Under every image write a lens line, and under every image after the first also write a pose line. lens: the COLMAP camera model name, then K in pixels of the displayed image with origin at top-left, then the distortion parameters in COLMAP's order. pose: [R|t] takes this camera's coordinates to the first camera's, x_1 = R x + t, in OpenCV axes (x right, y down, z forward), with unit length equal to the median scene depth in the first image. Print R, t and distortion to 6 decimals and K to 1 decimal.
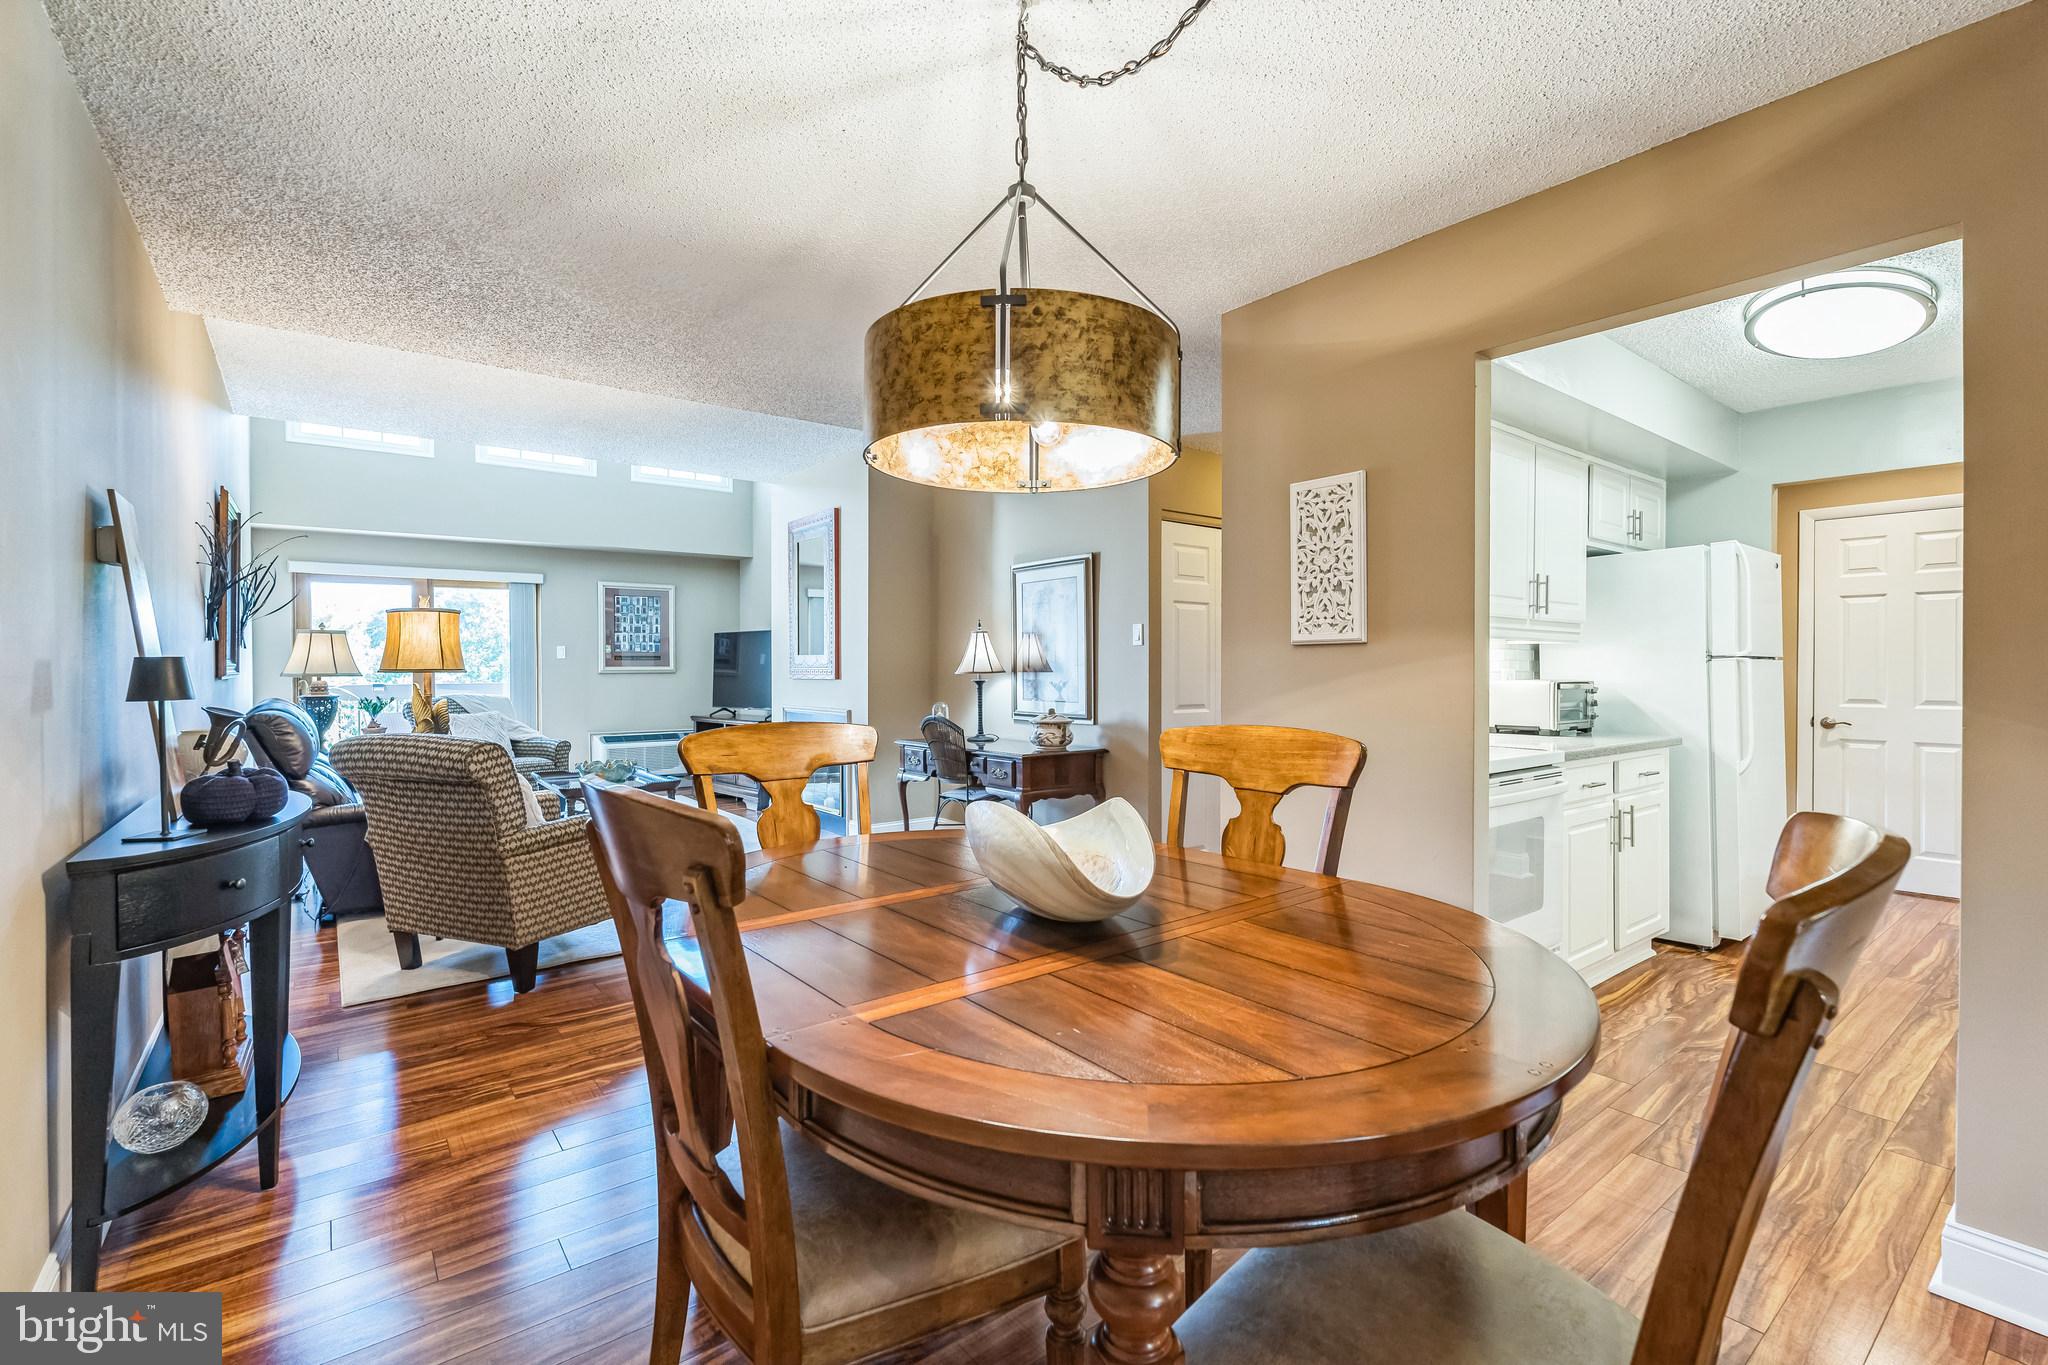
lens RADIAL K [[909.6, 0, 1016.3], [0, 909.6, 675.9], [0, 0, 1]] dist [-0.003160, -0.000359]
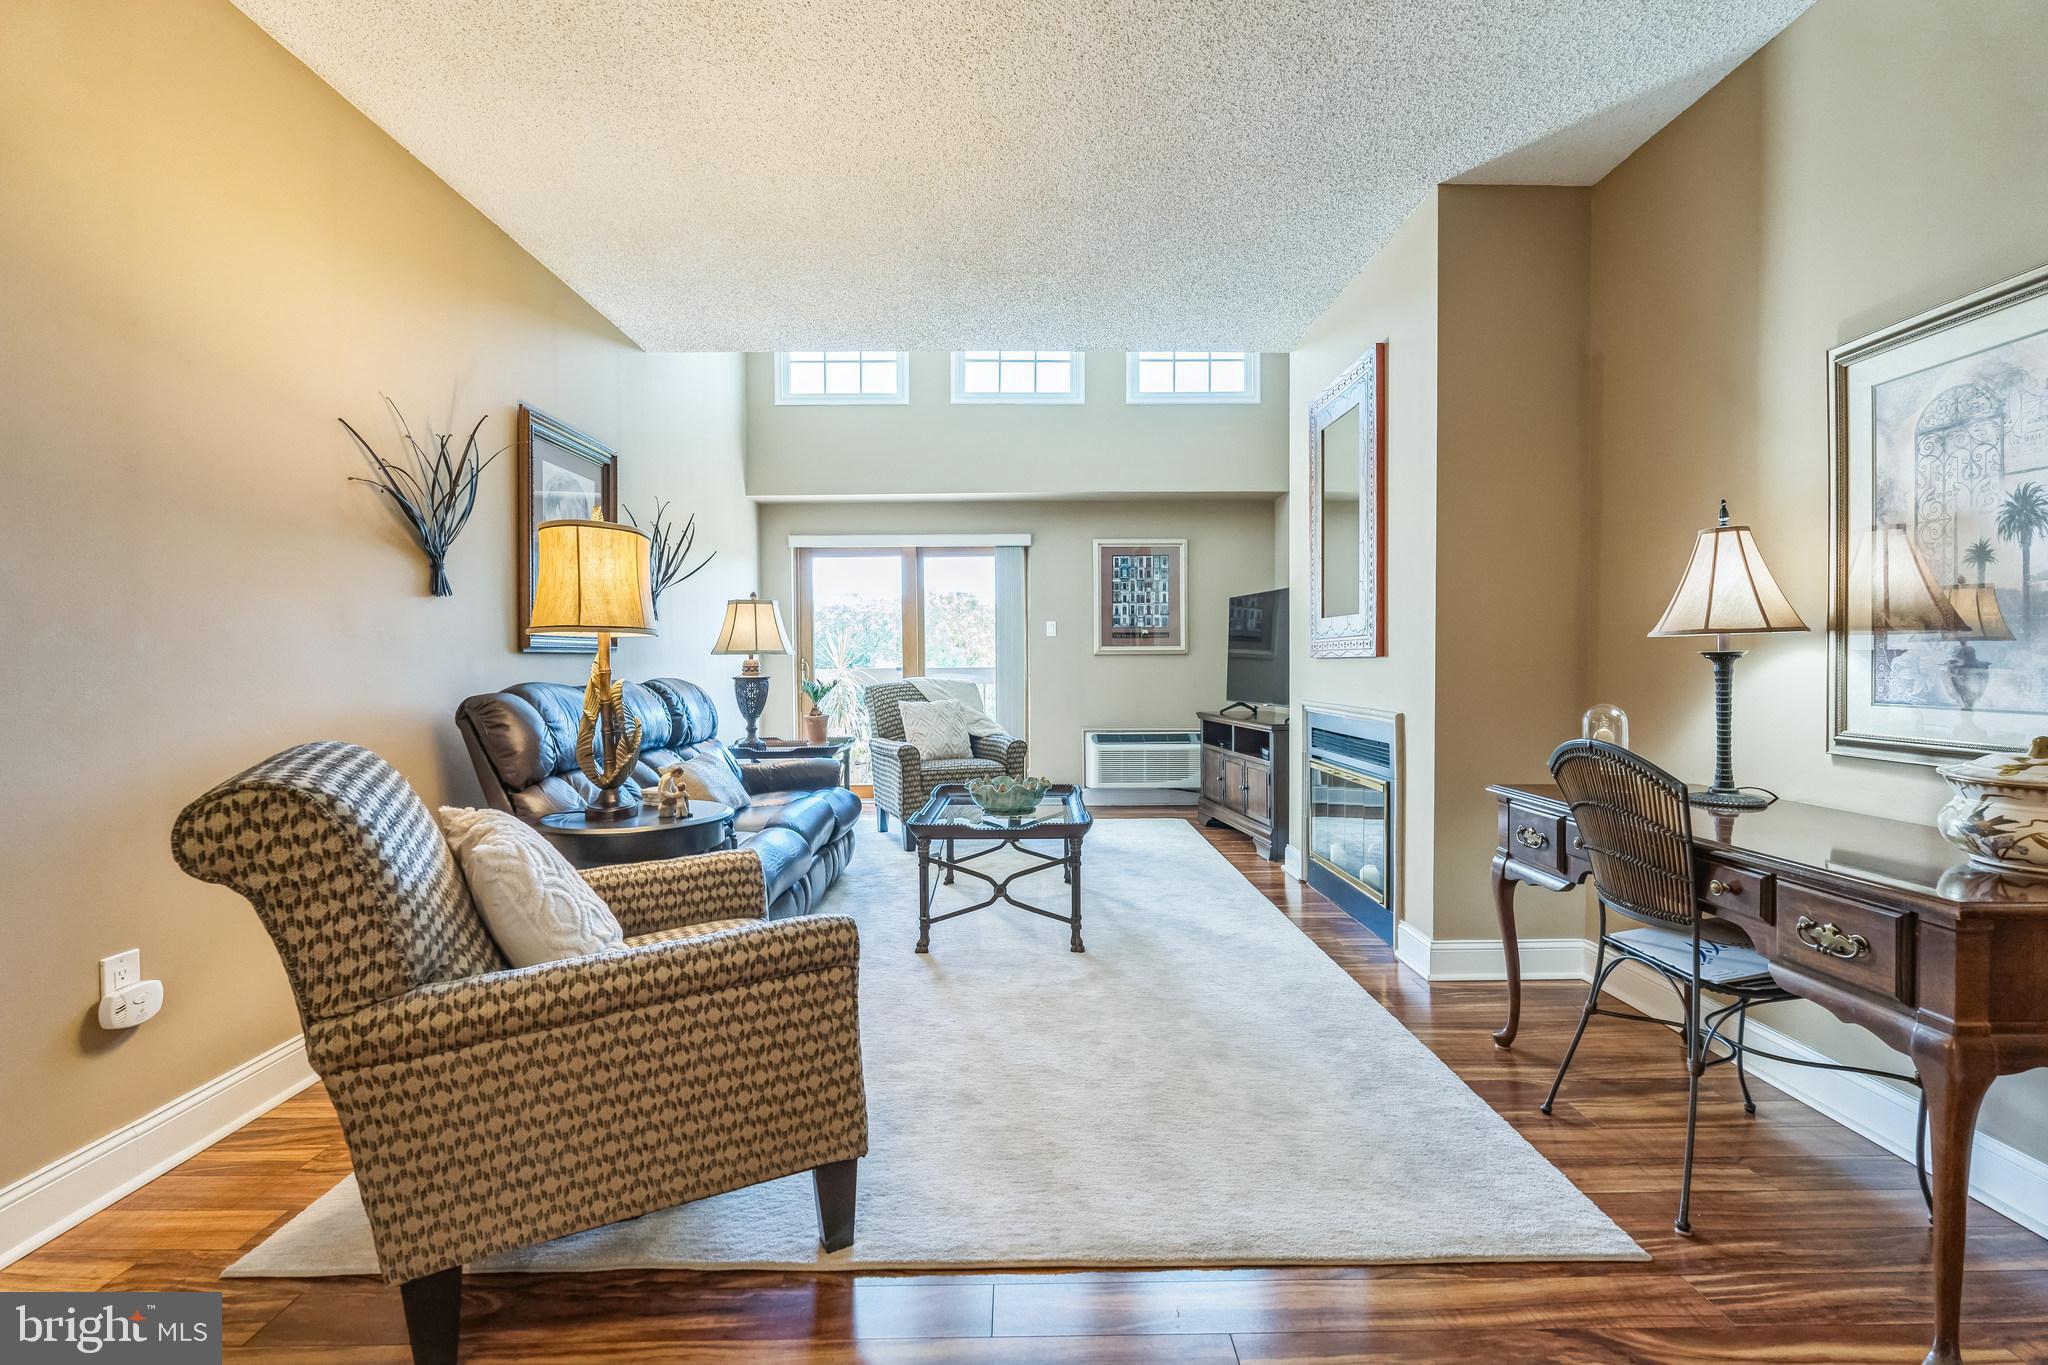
lens RADIAL K [[909.6, 0, 1023.0], [0, 909.6, 672.7], [0, 0, 1]] dist [-0.003160, -0.000359]
pose [[0.799615, 0.006481, -0.600478, -0.046506], [-0.003701, 0.999976, 0.005865, 0.012958], [0.600501, -0.002467, 0.799620, 0.499284]]
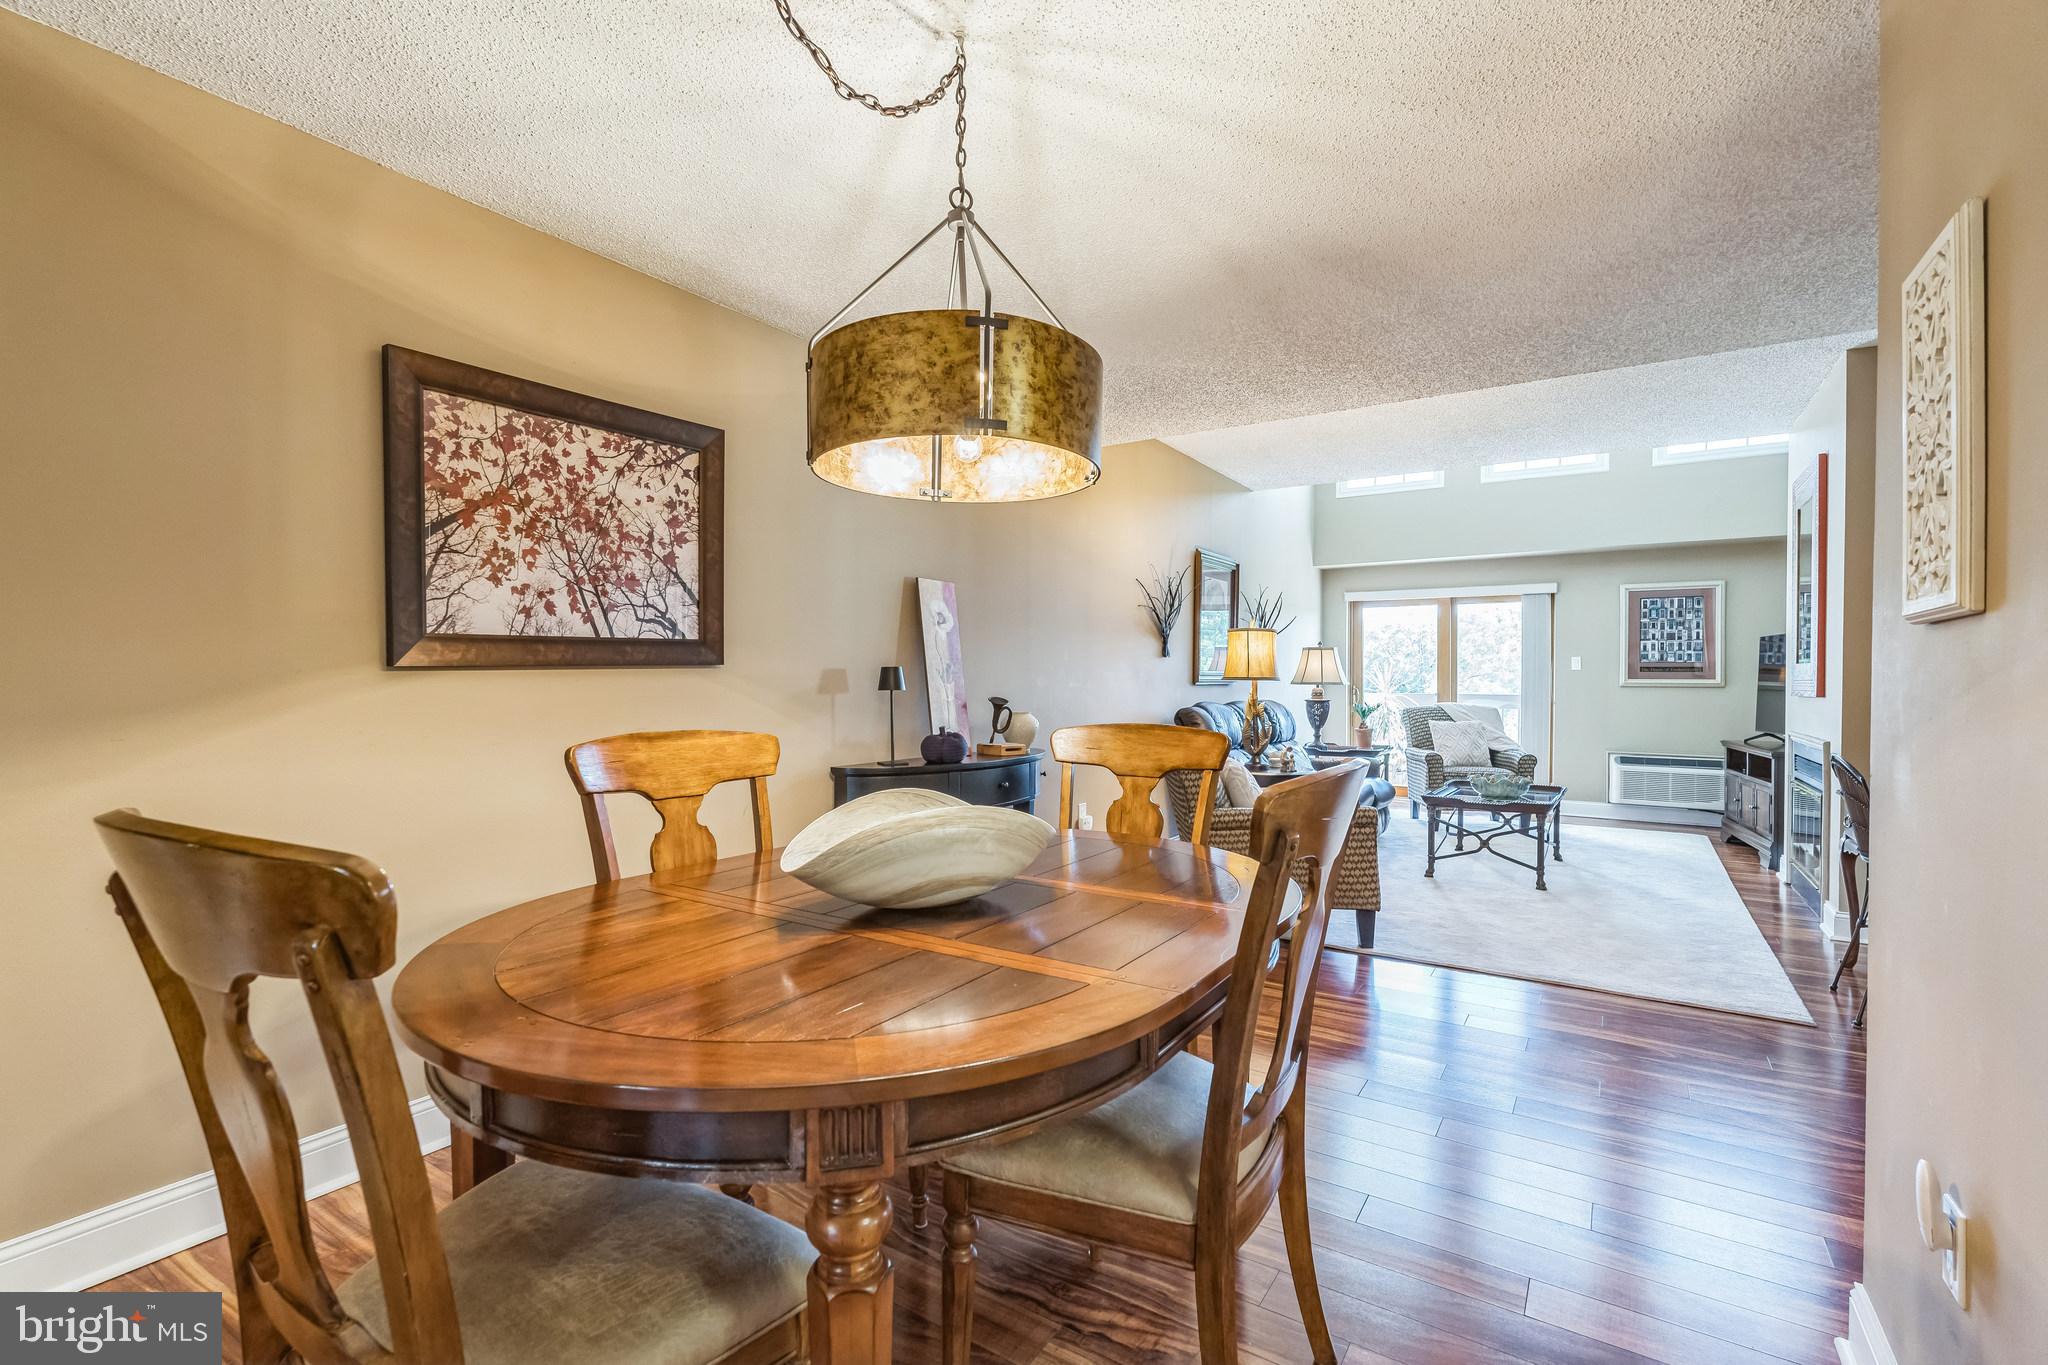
lens RADIAL K [[909.6, 0, 1019.1], [0, 909.6, 679.1], [0, 0, 1]] dist [-0.003160, -0.000359]
pose [[0.330002, 0.006664, -0.943957, 0.300954], [-0.017881, 0.999840, 0.000807, -0.000064], [0.943811, 0.016613, 0.330068, 0.211494]]
